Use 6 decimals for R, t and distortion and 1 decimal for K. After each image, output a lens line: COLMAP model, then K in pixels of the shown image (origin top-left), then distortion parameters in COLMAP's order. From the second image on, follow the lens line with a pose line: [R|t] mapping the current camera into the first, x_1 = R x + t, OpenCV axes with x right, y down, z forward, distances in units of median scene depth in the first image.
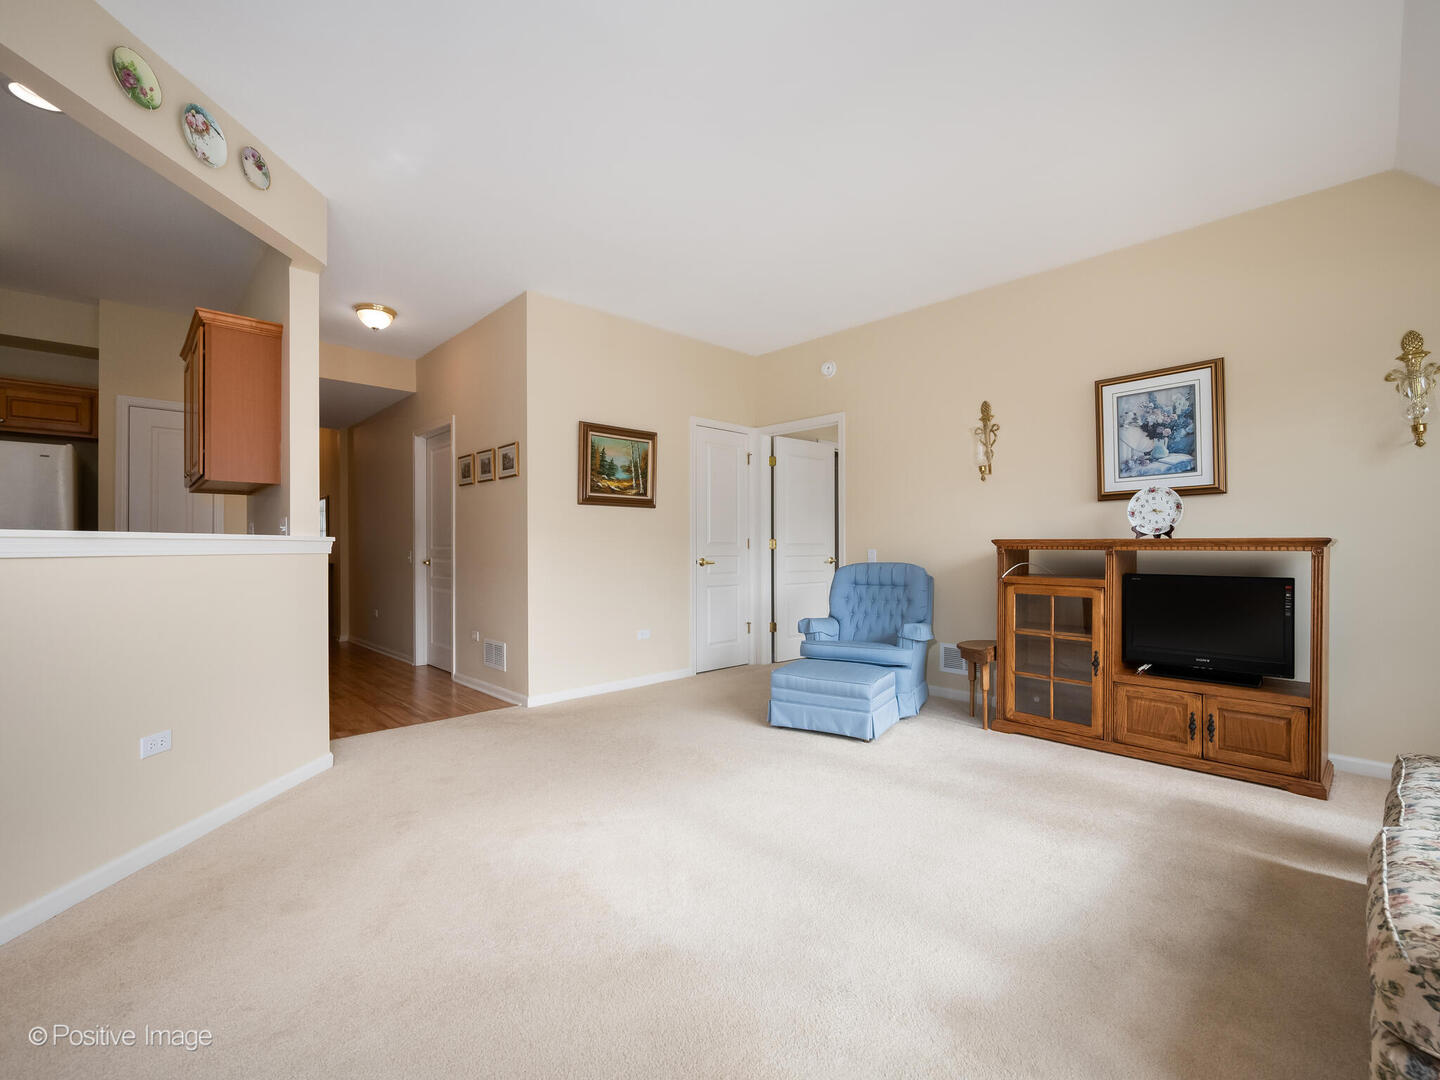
lens RADIAL K [[639.4, 0, 706.3], [0, 639.4, 538.6], [0, 0, 1]] dist [0.072173, -0.036856]
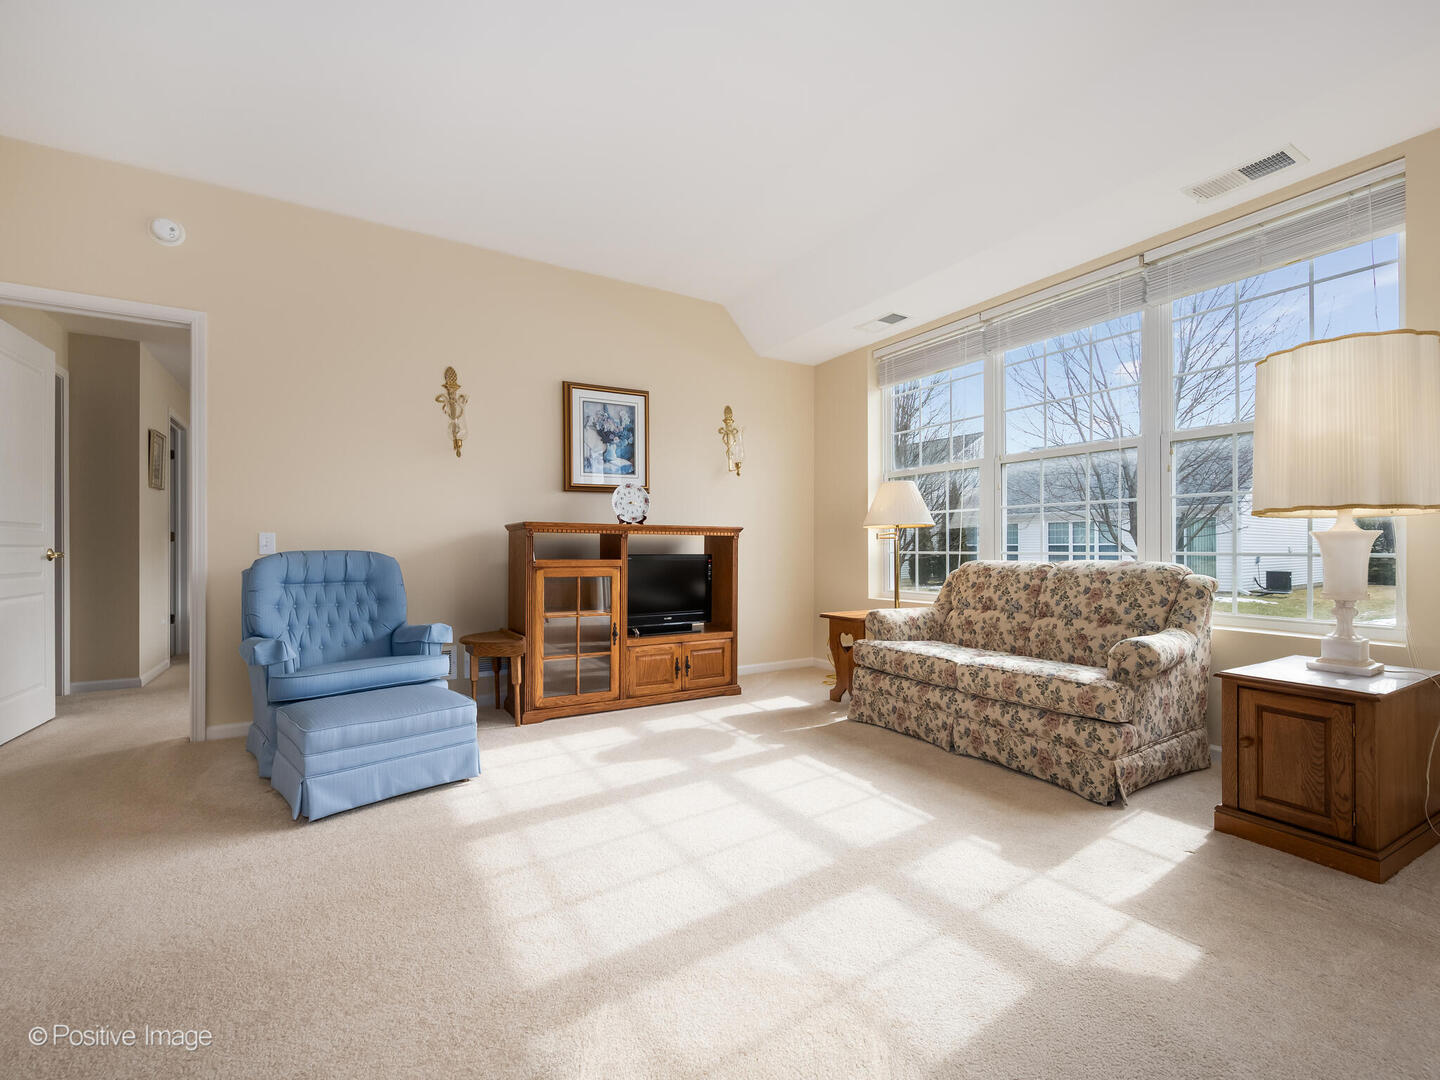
lens RADIAL K [[658.5, 0, 720.0], [0, 658.5, 540.0], [0, 0, 1]] dist [0.001717, -0.000290]
pose [[0.199735, 0.016046, 0.979719, -0.459558], [-0.013096, 0.999820, -0.013705, 0.039198], [-0.979762, -0.010093, 0.199909, 0.560767]]
